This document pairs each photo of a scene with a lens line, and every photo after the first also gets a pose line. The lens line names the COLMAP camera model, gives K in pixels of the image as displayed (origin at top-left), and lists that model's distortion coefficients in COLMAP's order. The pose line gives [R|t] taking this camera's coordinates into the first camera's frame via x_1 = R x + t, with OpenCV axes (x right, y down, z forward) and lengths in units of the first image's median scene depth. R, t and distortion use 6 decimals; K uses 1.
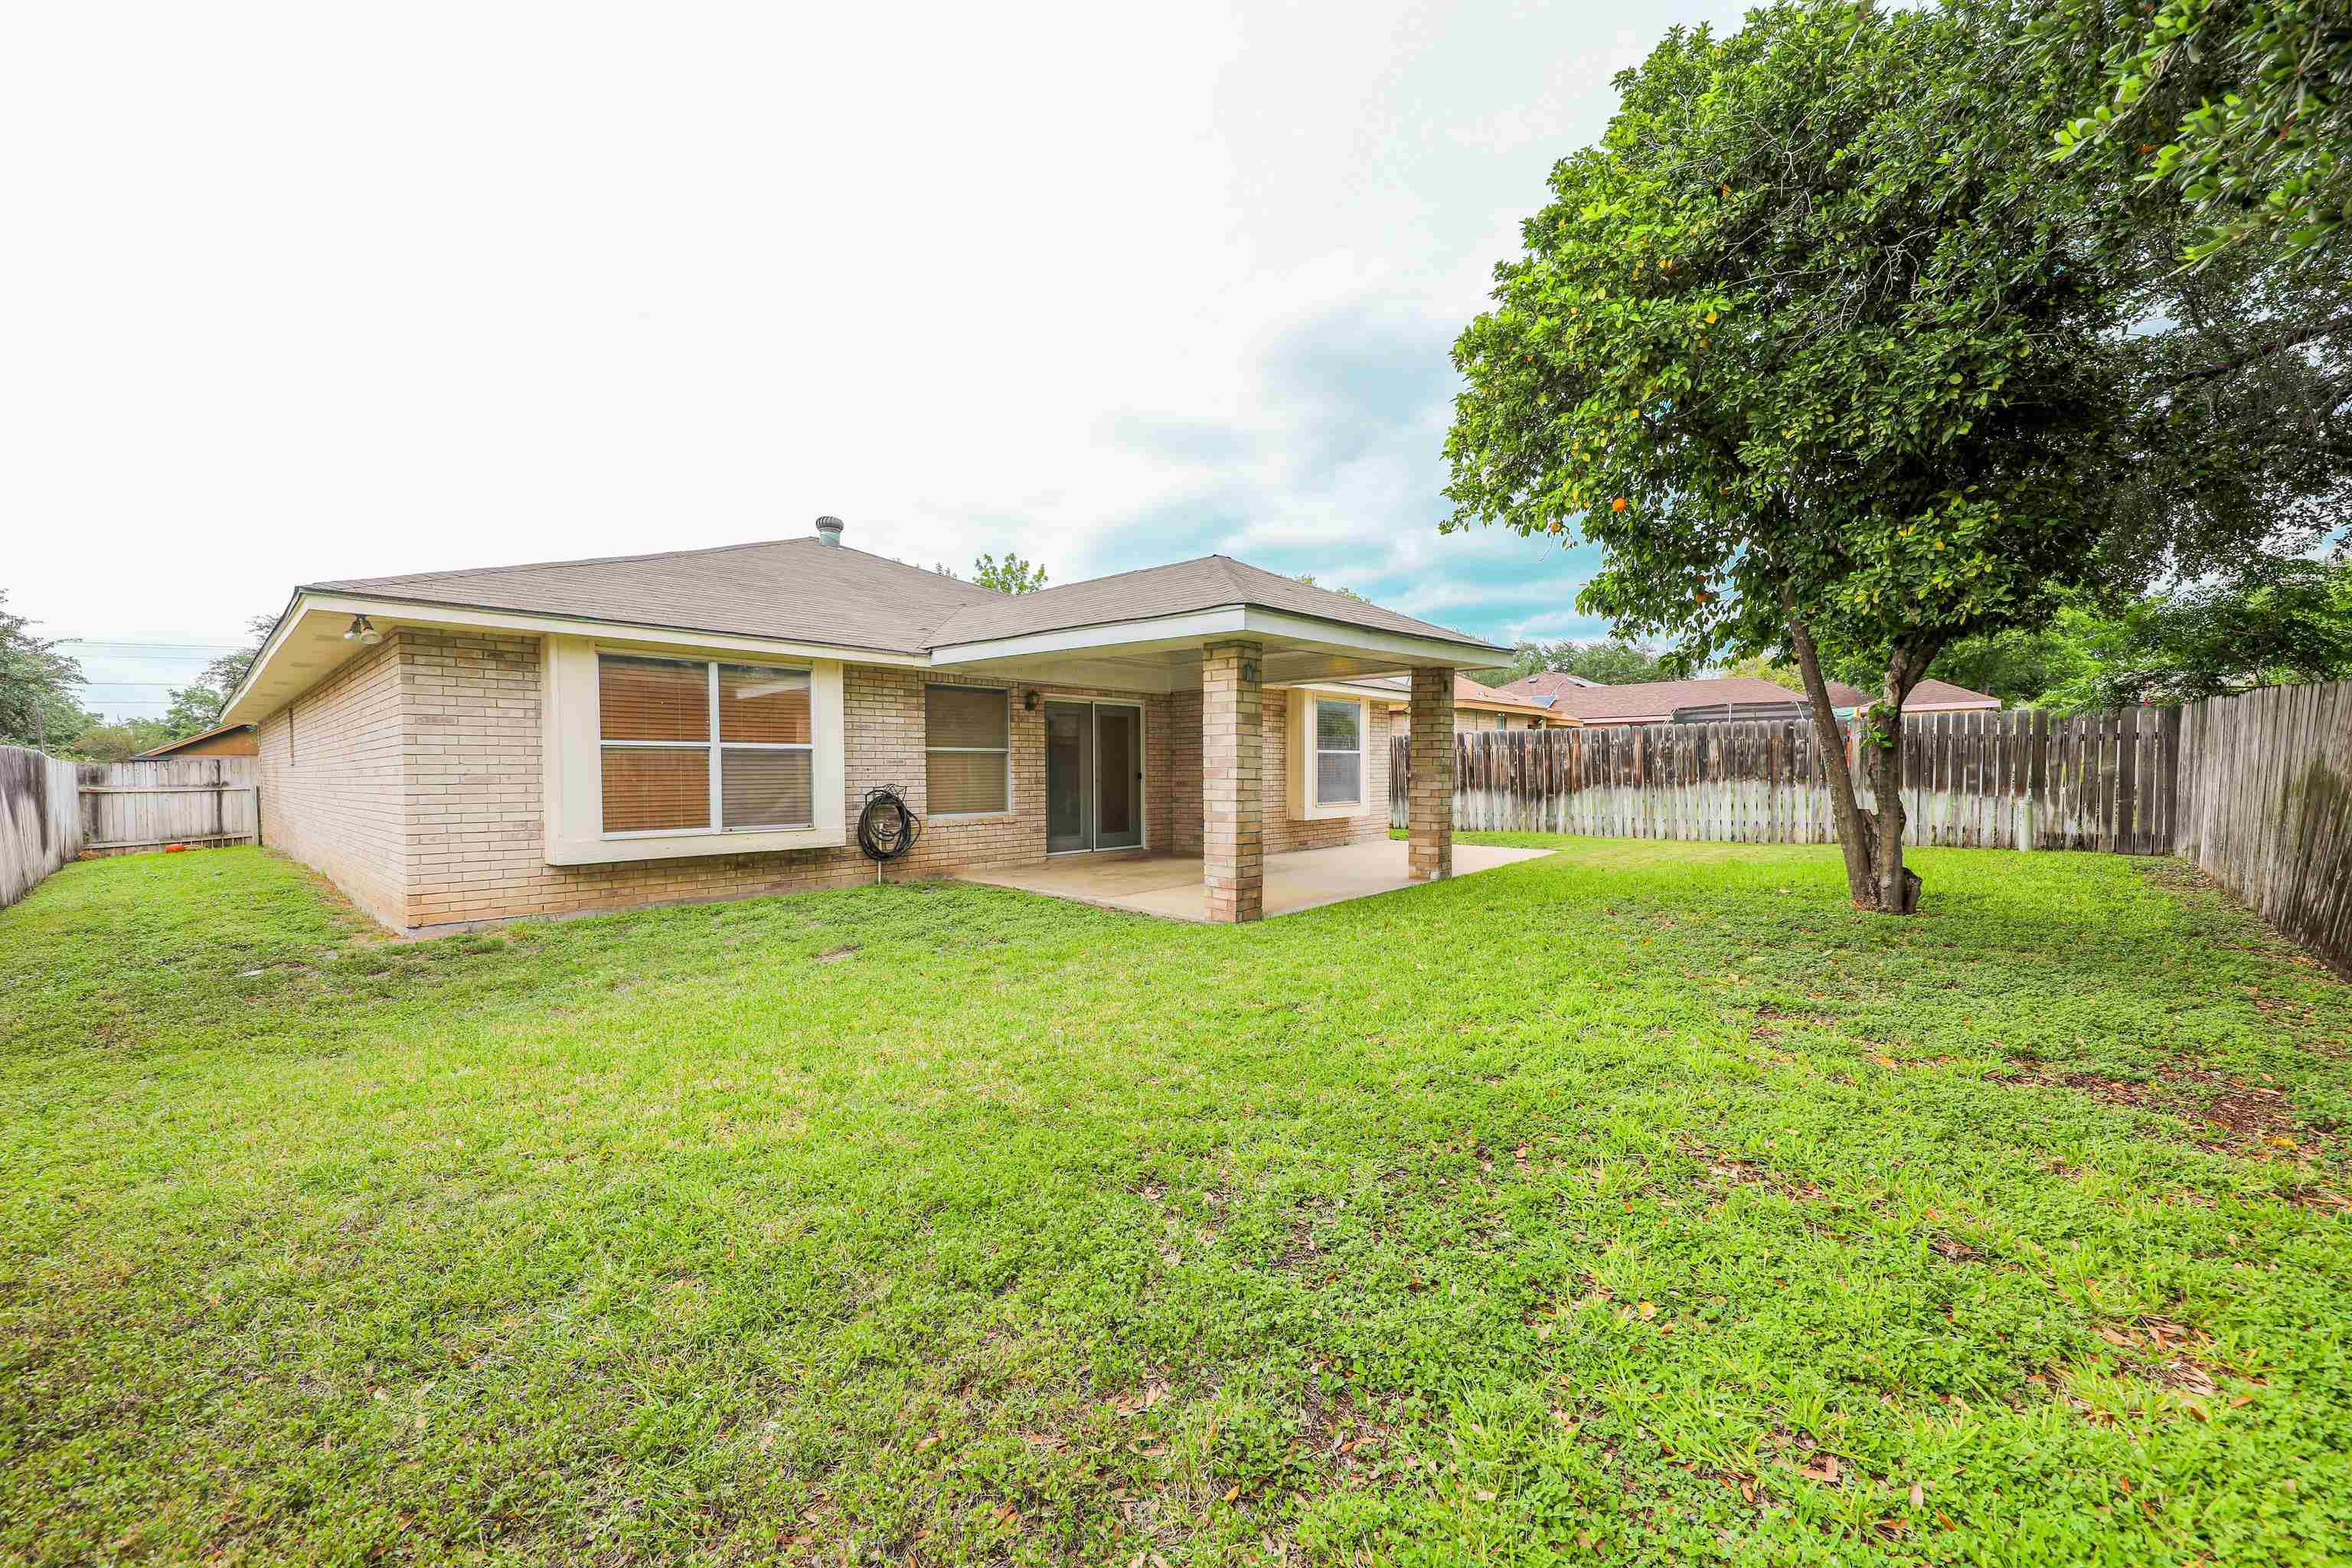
lens RADIAL K [[939.7, 0, 1178.6], [0, 939.7, 781.2], [0, 0, 1]] dist [0.006639, -0.004847]
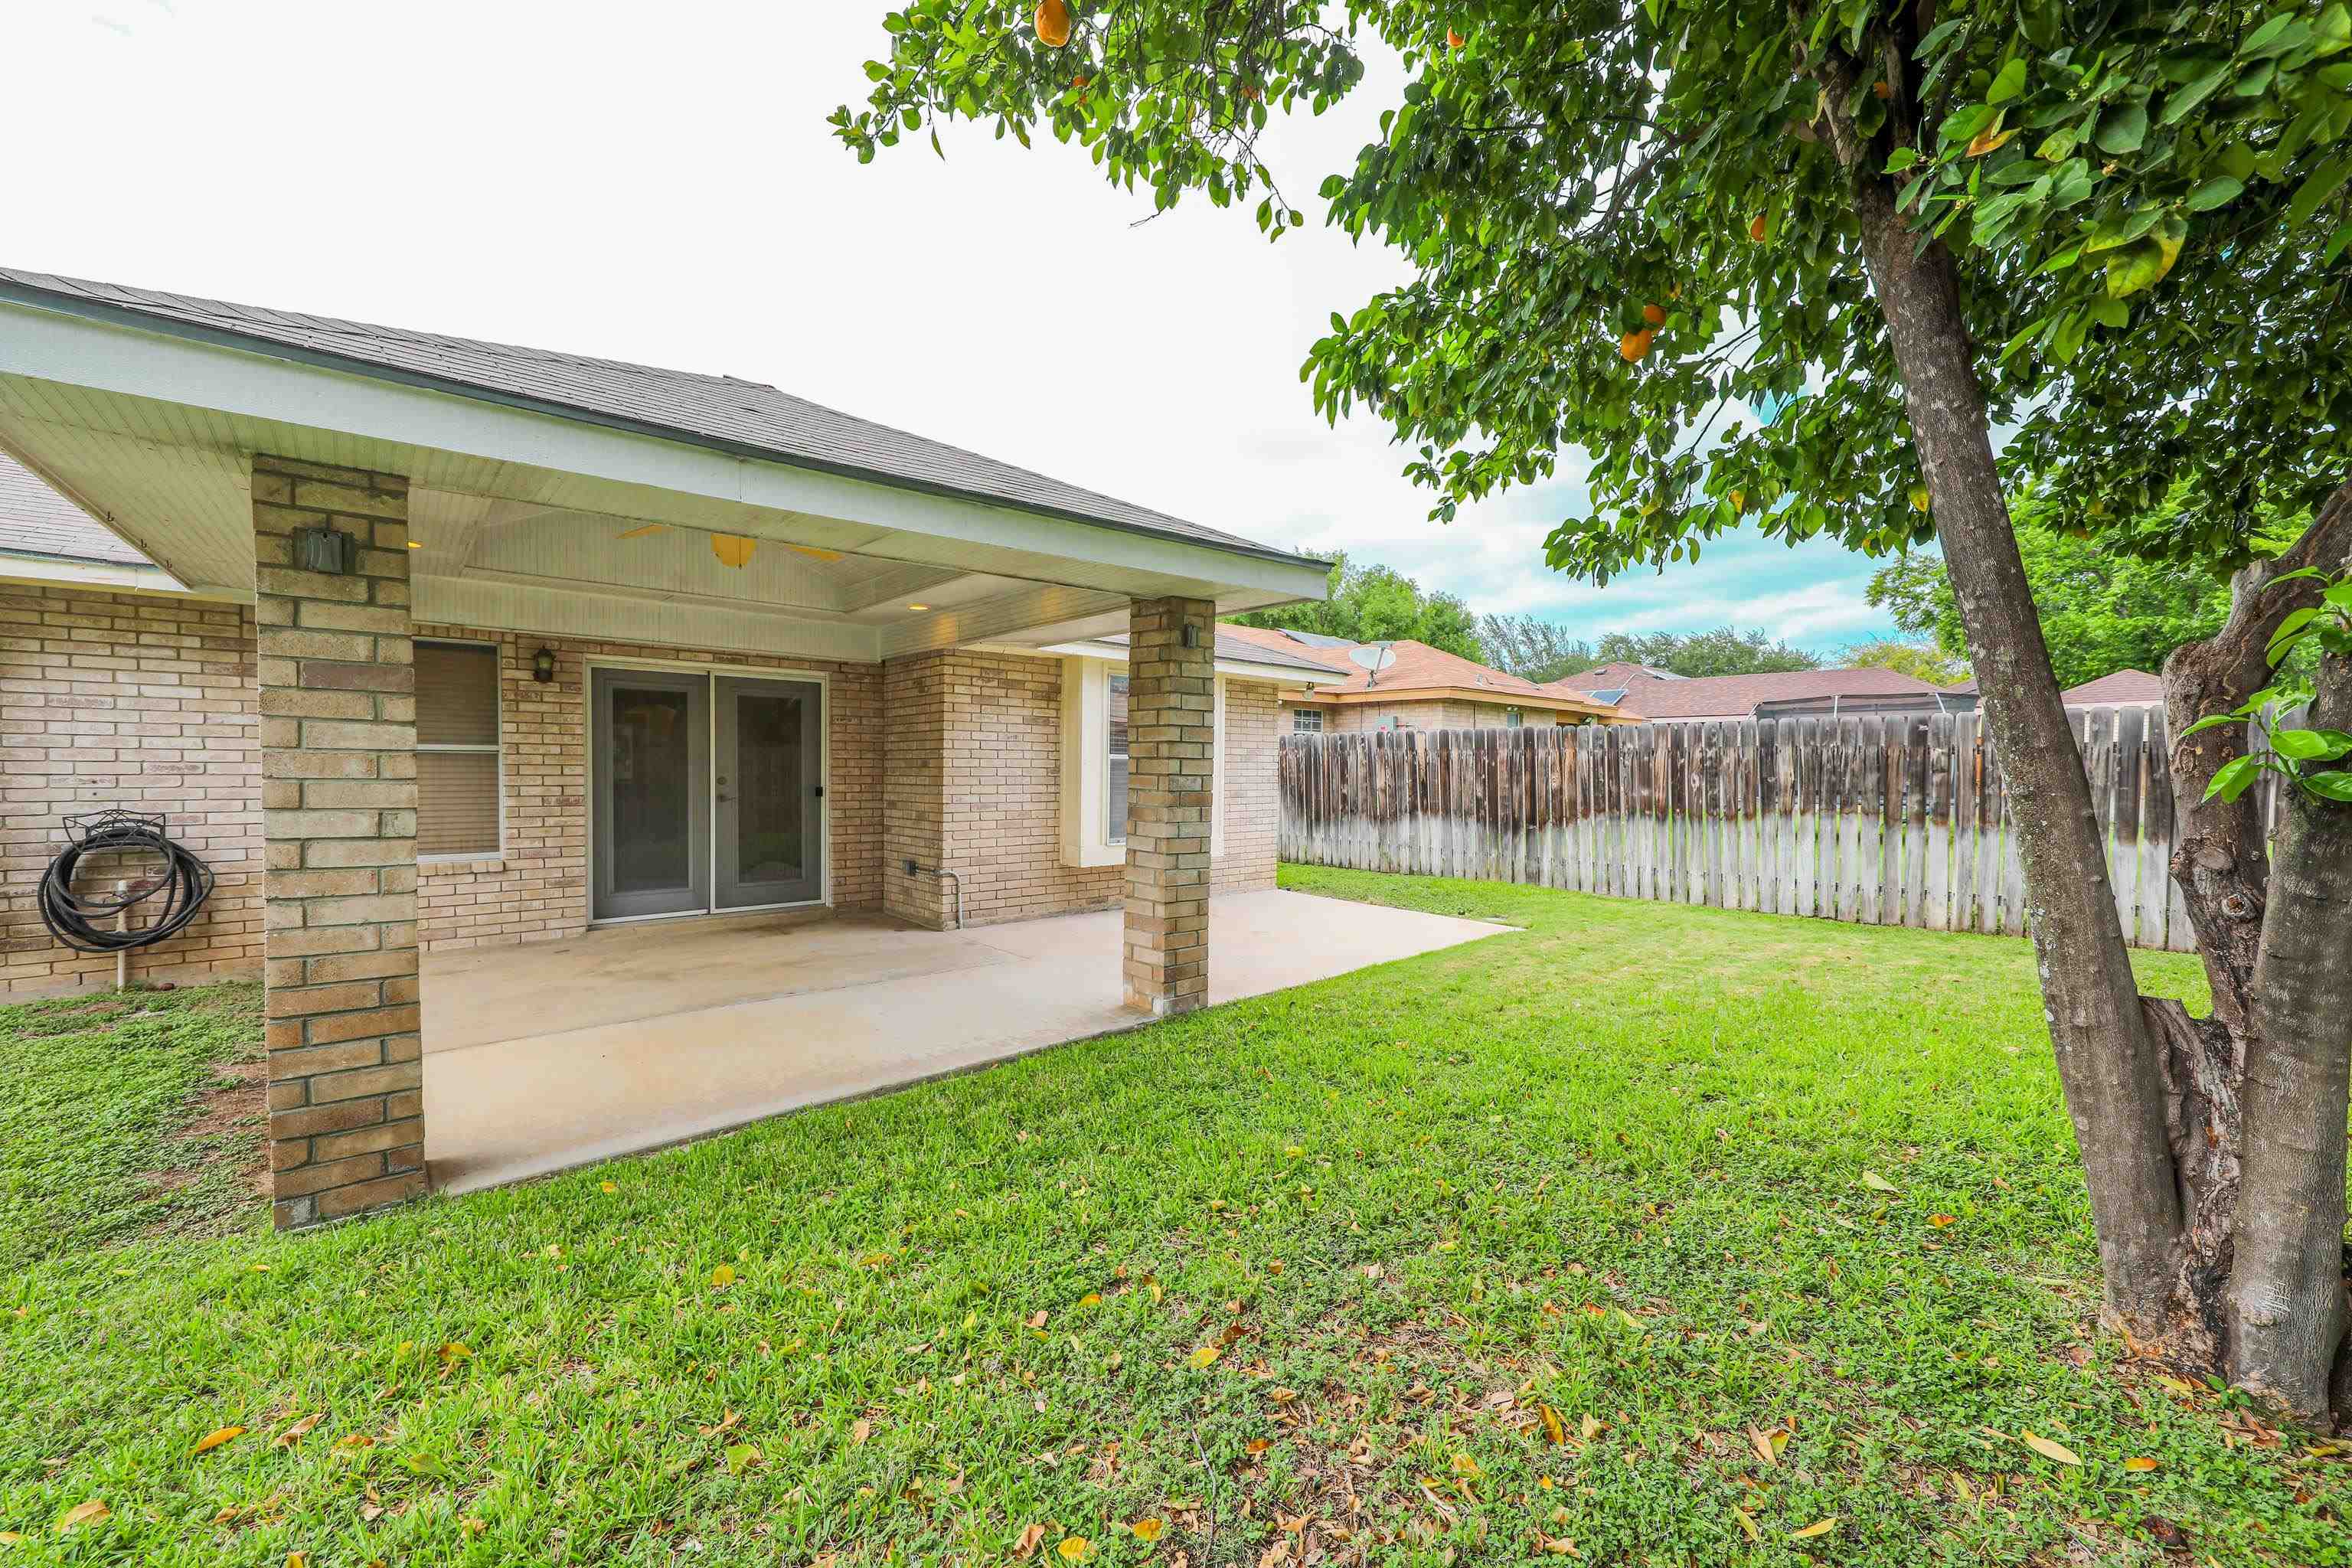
lens RADIAL K [[939.7, 0, 1174.4], [0, 939.7, 784.0], [0, 0, 1]] dist [0.006639, -0.004847]
pose [[0.994773, 0.017291, -0.100634, 0.243147], [-0.016771, 0.999841, 0.006014, -0.017356], [0.100722, -0.004295, 0.994905, 0.365069]]
